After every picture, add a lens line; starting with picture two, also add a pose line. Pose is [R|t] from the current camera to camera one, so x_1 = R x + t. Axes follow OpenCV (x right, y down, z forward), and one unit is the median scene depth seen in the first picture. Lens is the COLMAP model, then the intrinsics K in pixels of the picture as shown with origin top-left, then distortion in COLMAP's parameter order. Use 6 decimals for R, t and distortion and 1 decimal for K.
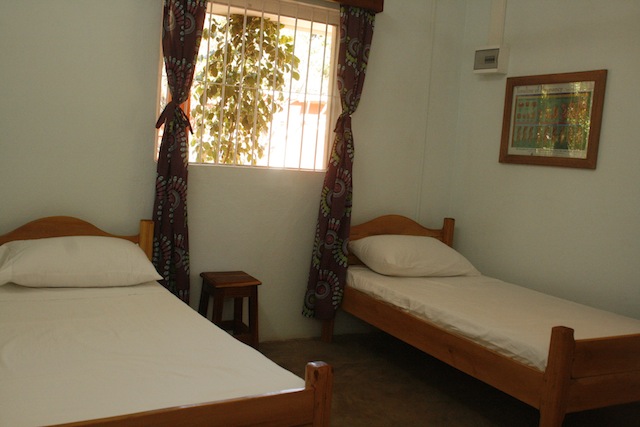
lens RADIAL K [[644.0, 0, 320.0], [0, 644.0, 213.5], [0, 0, 1]] dist [-0.015098, 0.012951]
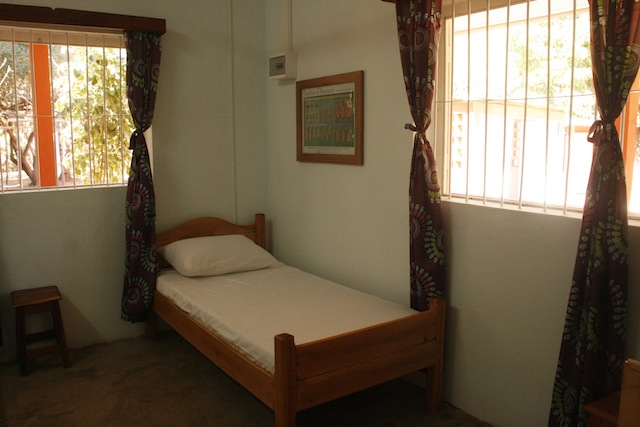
lens RADIAL K [[542.1, 0, 320.0], [0, 542.1, 213.5], [0, 0, 1]] dist [-0.120621, 0.002844]
pose [[0.993322, -0.093636, 0.067400, 0.263353], [0.089336, 0.993930, 0.064204, -0.047784], [-0.073003, -0.057754, 0.995658, 0.086416]]
